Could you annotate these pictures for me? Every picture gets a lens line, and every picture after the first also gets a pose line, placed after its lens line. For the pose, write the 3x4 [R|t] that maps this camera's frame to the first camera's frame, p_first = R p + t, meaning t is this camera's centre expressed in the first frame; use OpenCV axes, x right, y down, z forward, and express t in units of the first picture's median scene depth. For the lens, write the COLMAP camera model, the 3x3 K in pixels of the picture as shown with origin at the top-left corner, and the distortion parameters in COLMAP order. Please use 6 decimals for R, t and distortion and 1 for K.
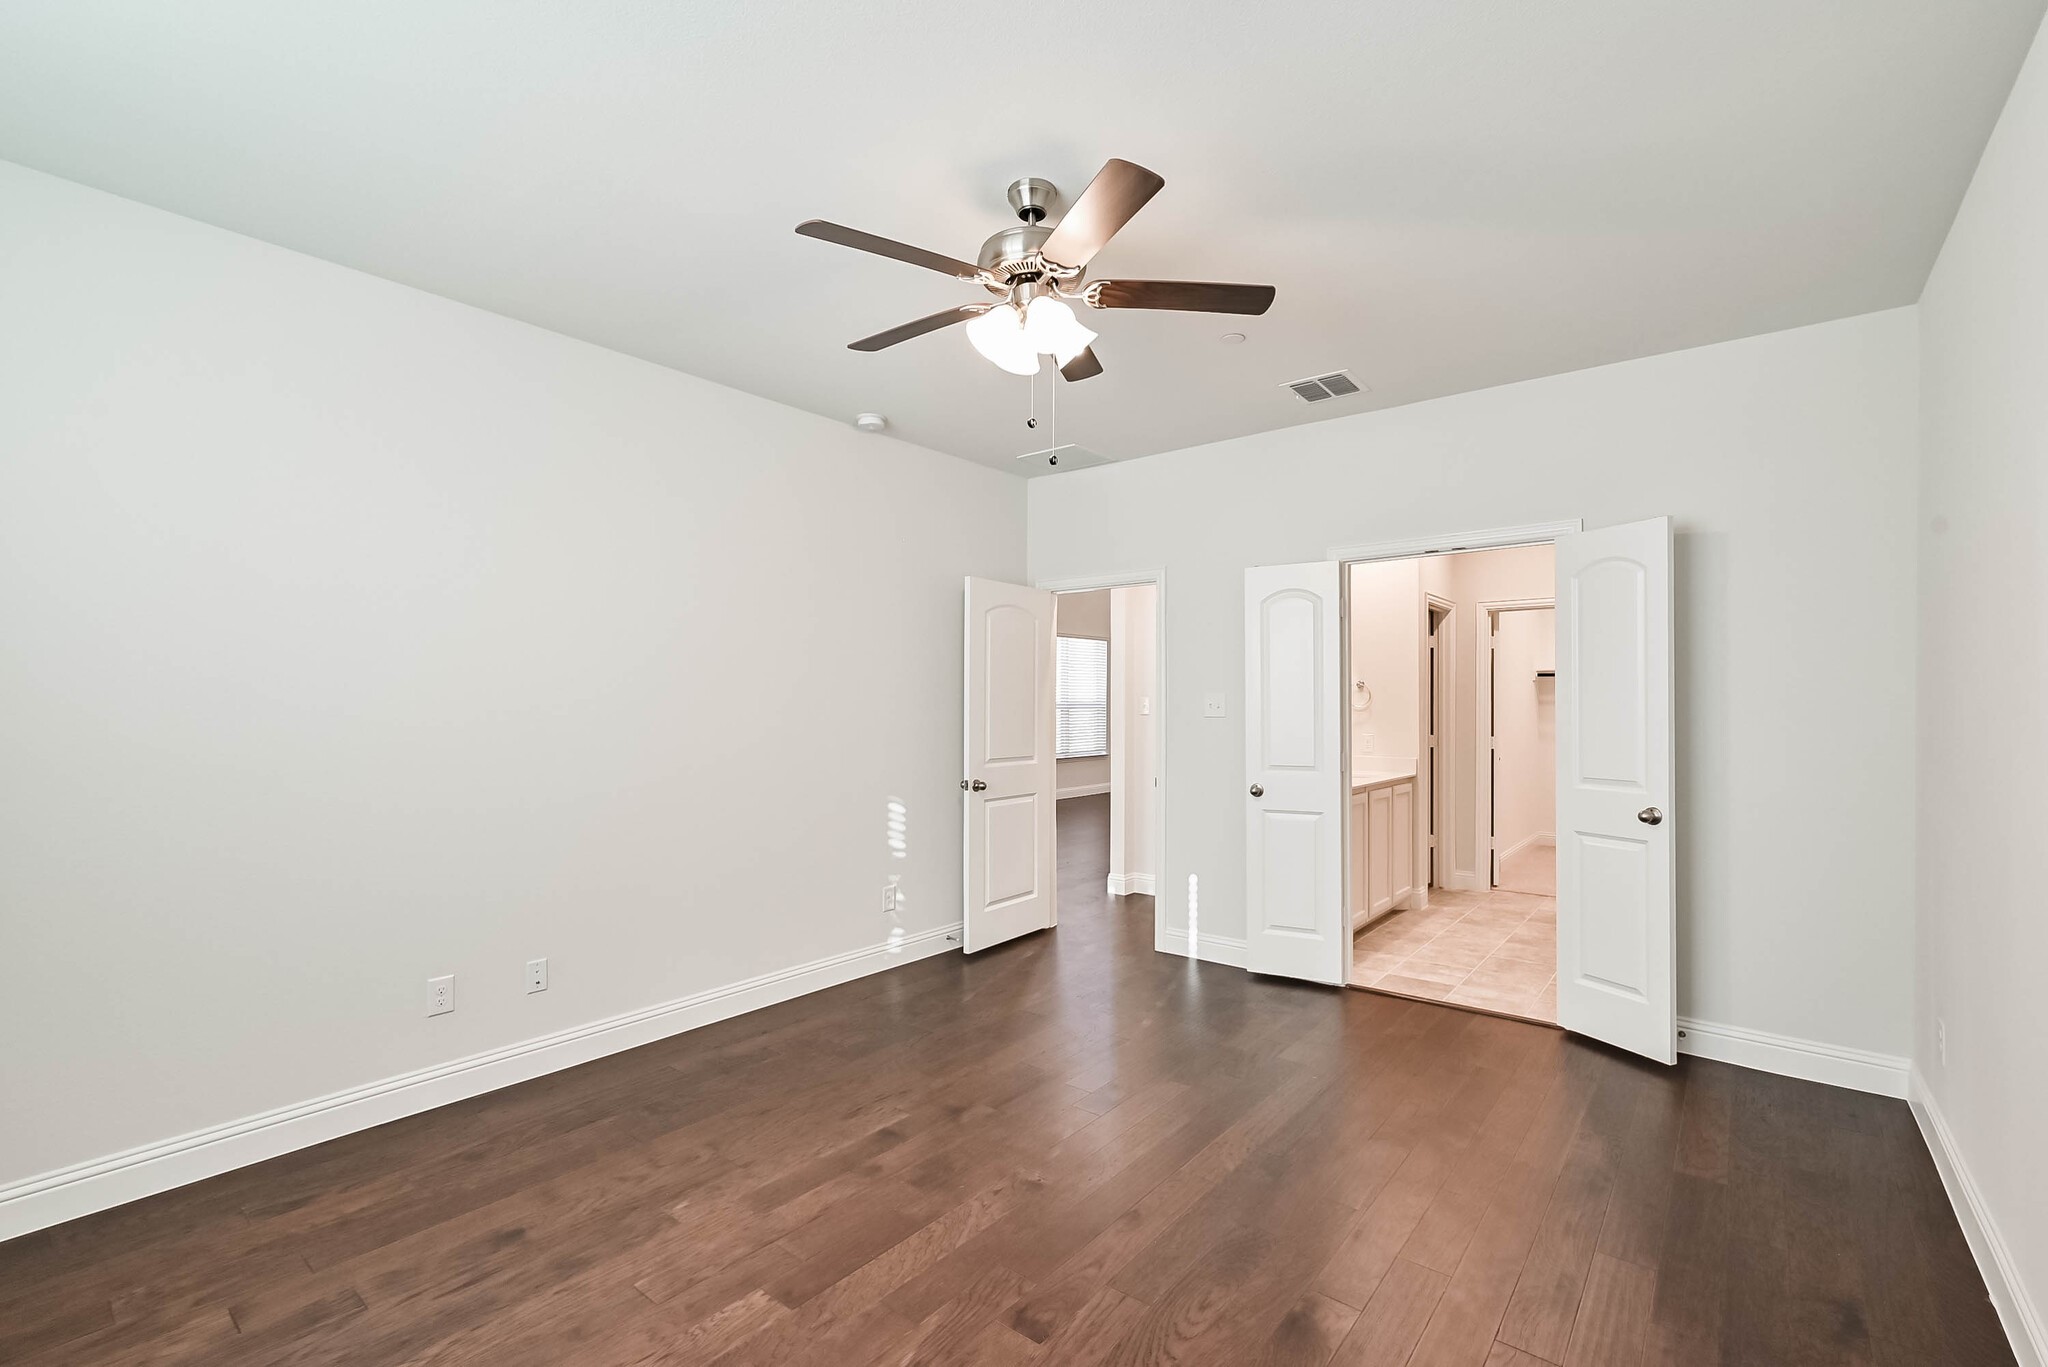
lens RADIAL K [[883.4, 0, 1011.3], [0, 883.4, 696.2], [0, 0, 1]] dist [0.001147, 0.000968]
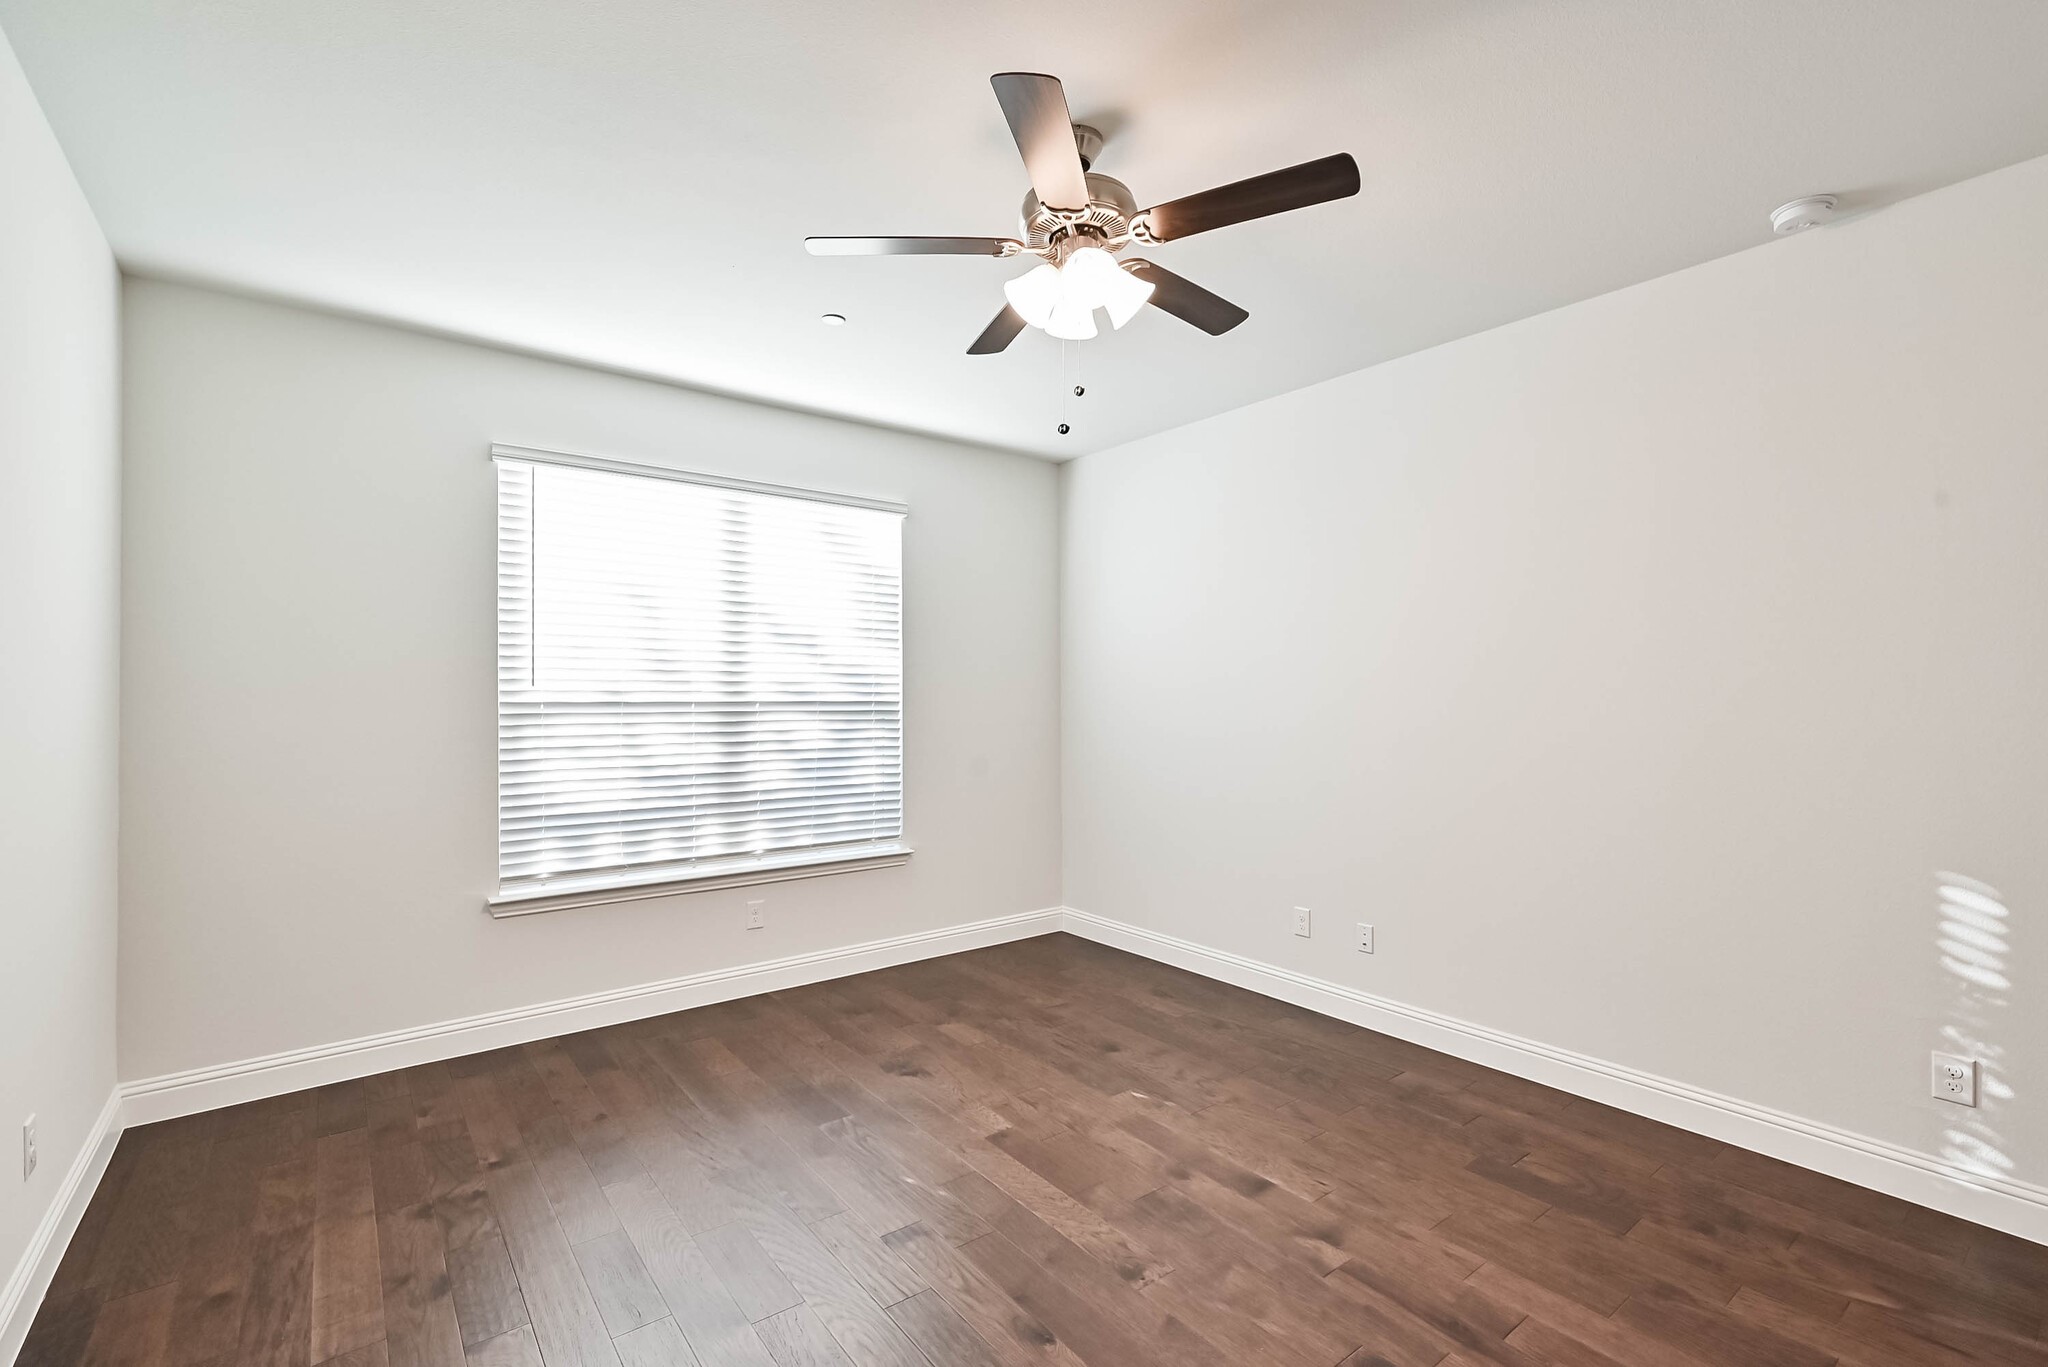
lens RADIAL K [[883.4, 0, 1023.6], [0, 883.4, 685.5], [0, 0, 1]] dist [0.001147, 0.000968]
pose [[-0.210962, -0.012811, -0.977410, 0.852229], [0.014204, 0.999768, -0.016170, 0.011650], [0.977391, -0.017294, -0.210731, 1.064123]]
